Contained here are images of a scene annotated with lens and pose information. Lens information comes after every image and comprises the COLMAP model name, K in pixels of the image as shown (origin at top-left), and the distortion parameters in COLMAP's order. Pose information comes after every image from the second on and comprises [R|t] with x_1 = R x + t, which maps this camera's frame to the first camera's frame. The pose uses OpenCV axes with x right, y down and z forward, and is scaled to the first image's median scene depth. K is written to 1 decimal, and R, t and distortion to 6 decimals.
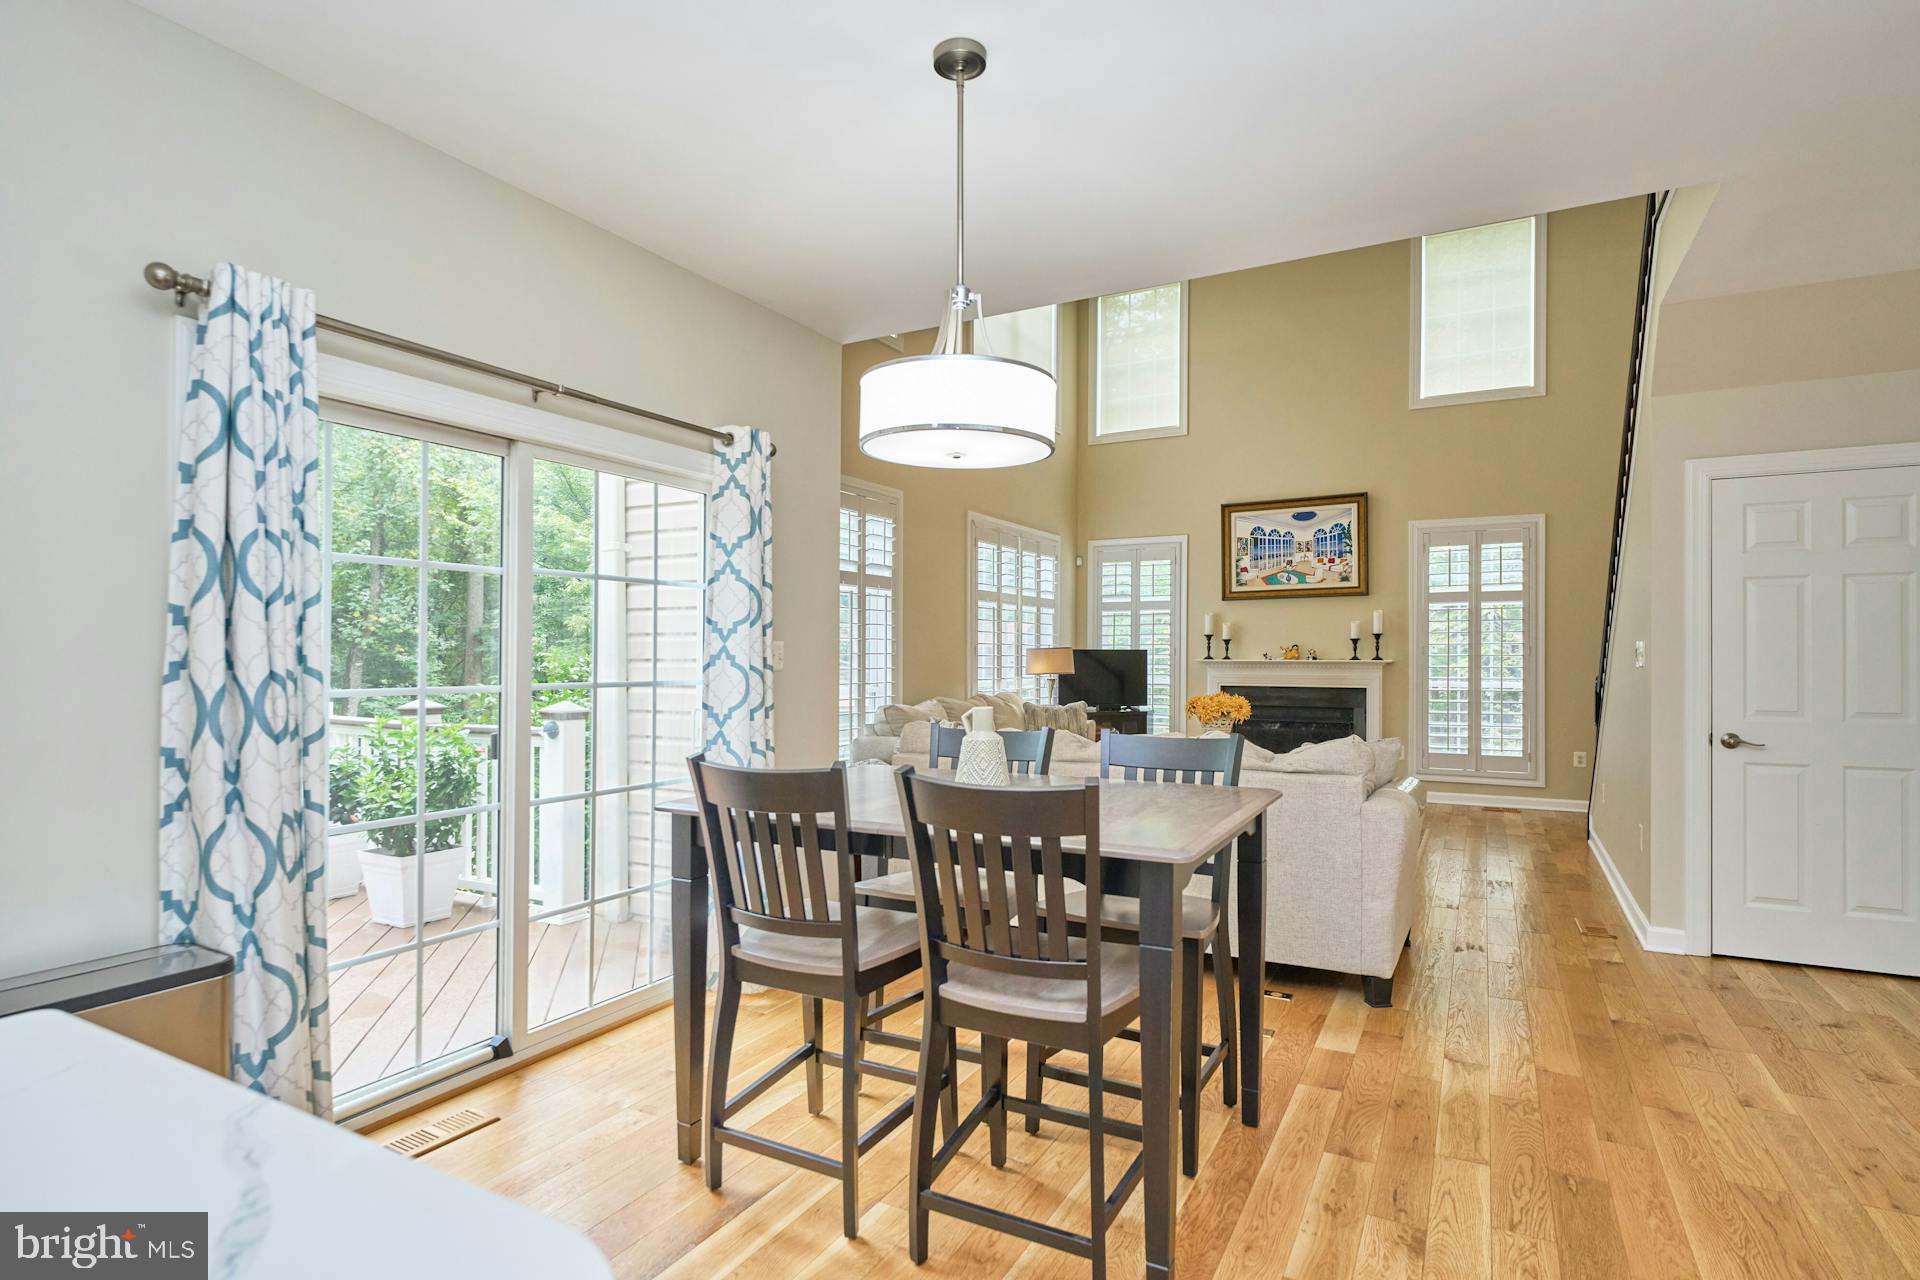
lens RADIAL K [[966.7, 0, 964.0], [0, 966.7, 657.9], [0, 0, 1]] dist [-0.003392, -0.001454]
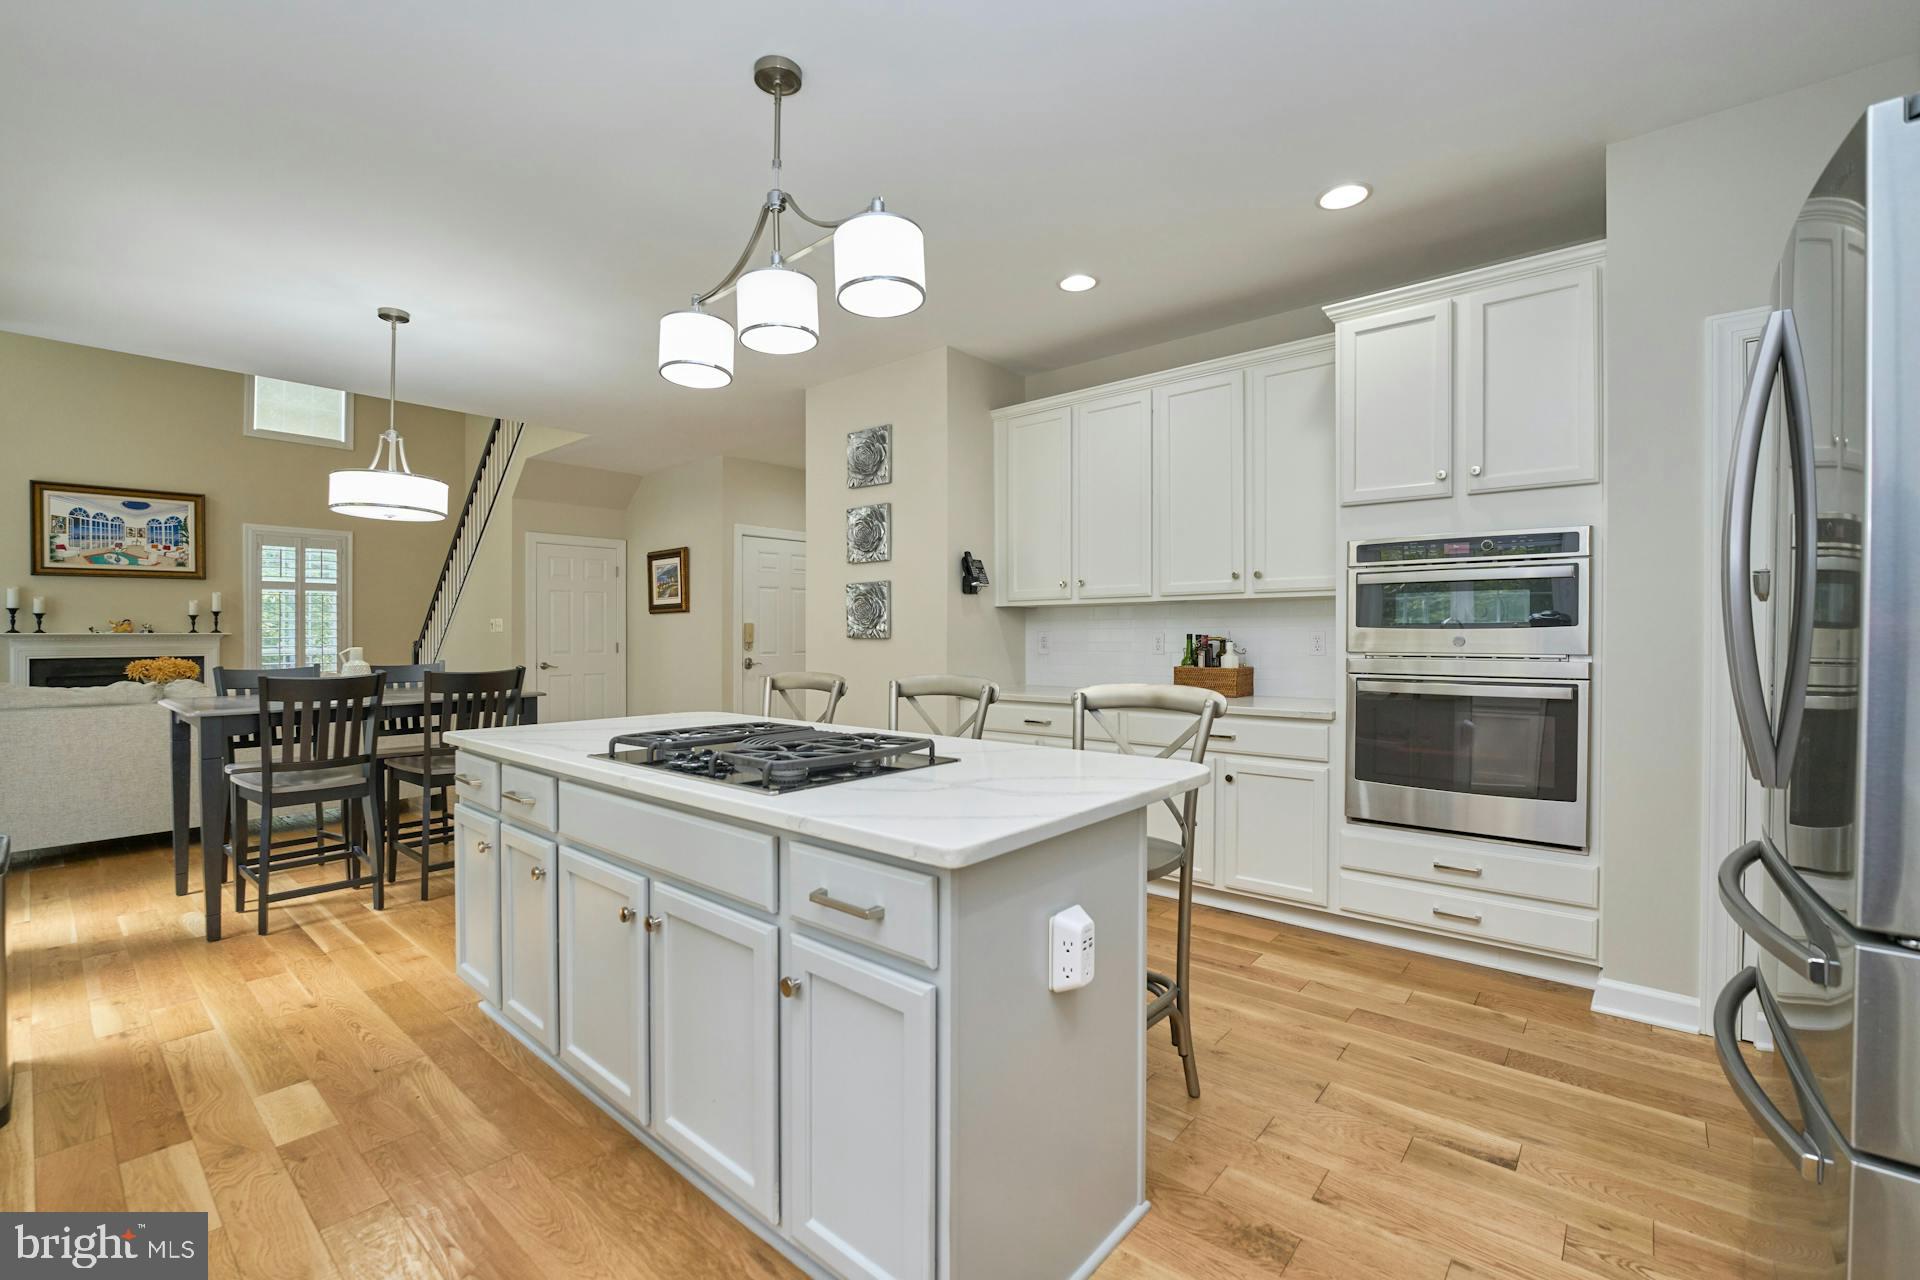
lens RADIAL K [[802.5, 0, 946.6], [0, 802.5, 631.7], [0, 0, 1]] dist [-0.026451, 0.002849]
pose [[0.206702, 0.001299, 0.978403, -0.367087], [0.007011, 0.999971, -0.002809, 0.010292], [-0.978379, 0.007440, 0.206687, -0.120333]]
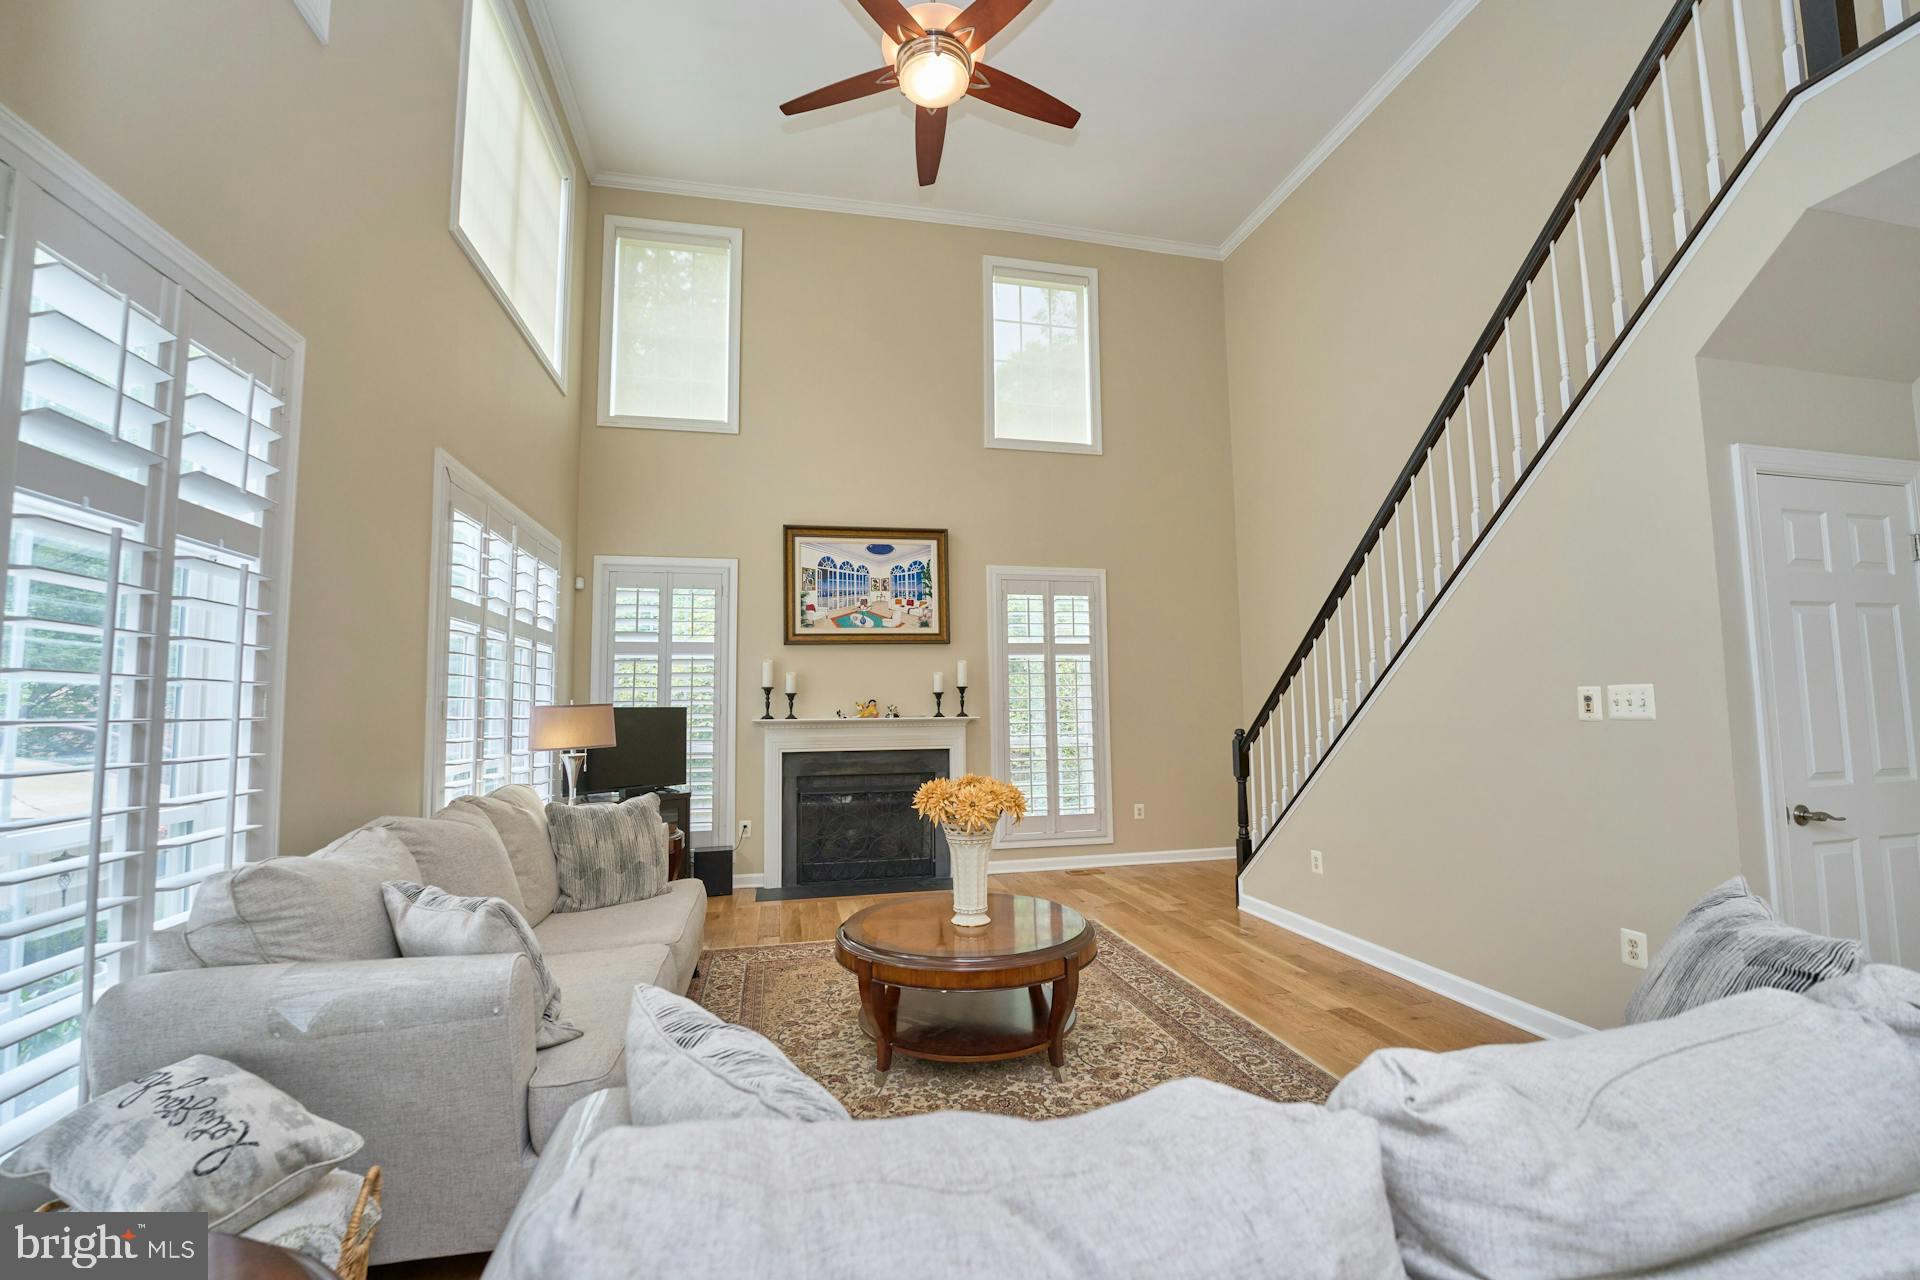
lens RADIAL K [[782.5, 0, 956.2], [0, 782.5, 652.8], [0, 0, 1]] dist [-0.020783, 0.001569]
pose [[0.754091, 0.036393, 0.655761, -0.052819], [0.015204, 0.997229, -0.072827, -0.003730], [-0.656594, 0.064889, 0.751447, 0.466795]]
